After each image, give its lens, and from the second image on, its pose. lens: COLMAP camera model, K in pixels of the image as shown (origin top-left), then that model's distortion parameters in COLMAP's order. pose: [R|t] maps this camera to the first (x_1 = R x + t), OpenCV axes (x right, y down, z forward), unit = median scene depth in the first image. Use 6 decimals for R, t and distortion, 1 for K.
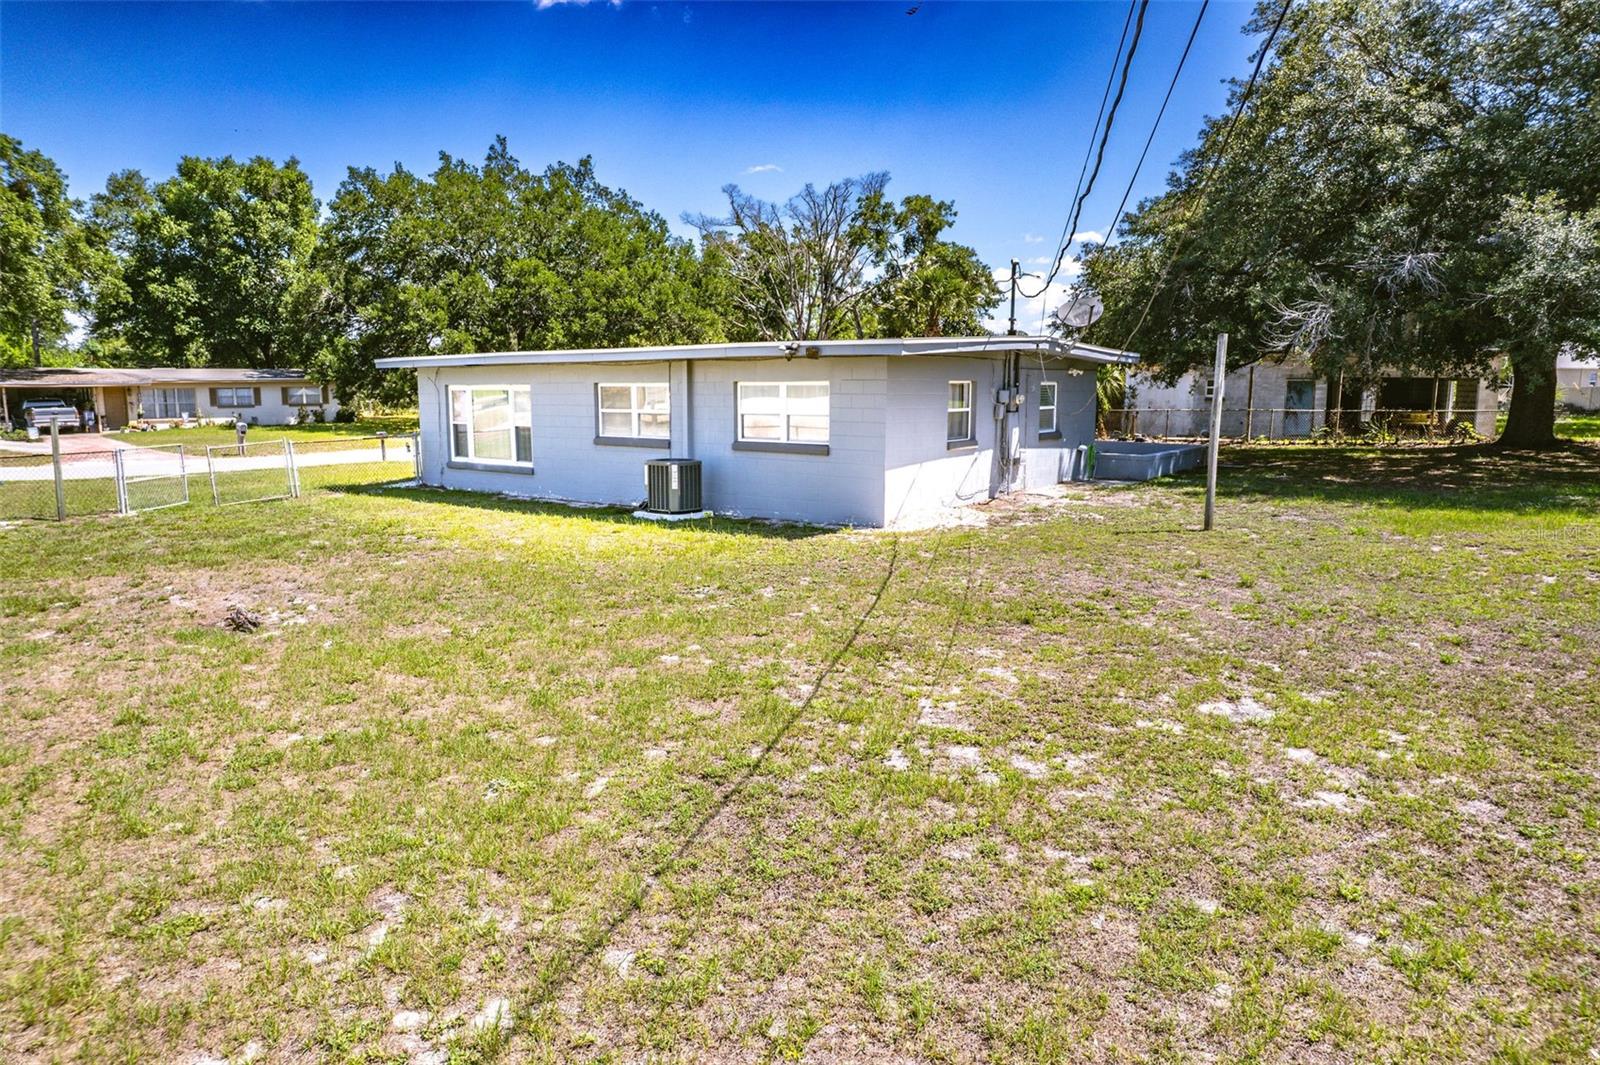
lens RADIAL K [[1032.4, 0, 793.2], [0, 1032.4, 528.7], [0, 0, 1]] dist [-0.068160, 0.063935]
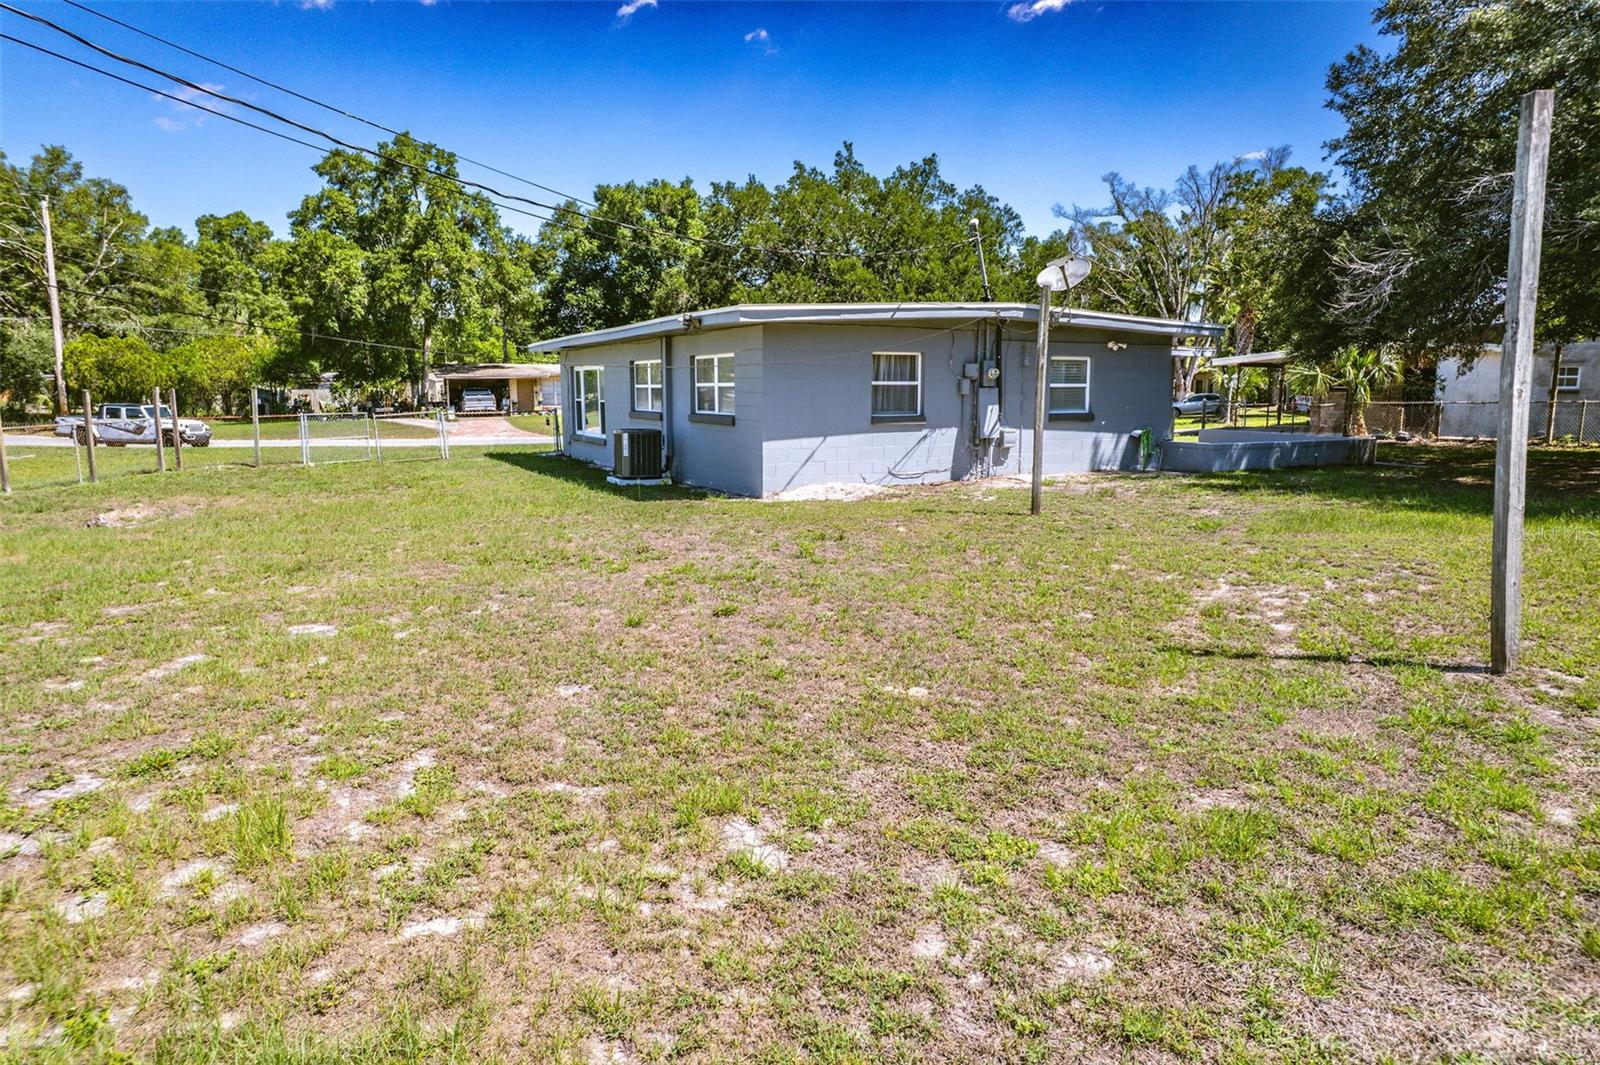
lens RADIAL K [[1032.4, 0, 793.2], [0, 1032.4, 528.7], [0, 0, 1]] dist [-0.068160, 0.063935]
pose [[0.900905, 0.062594, -0.429479, 0.156005], [-0.063891, 0.997892, 0.011415, 0.004246], [0.429288, 0.017156, 0.903005, 0.033515]]
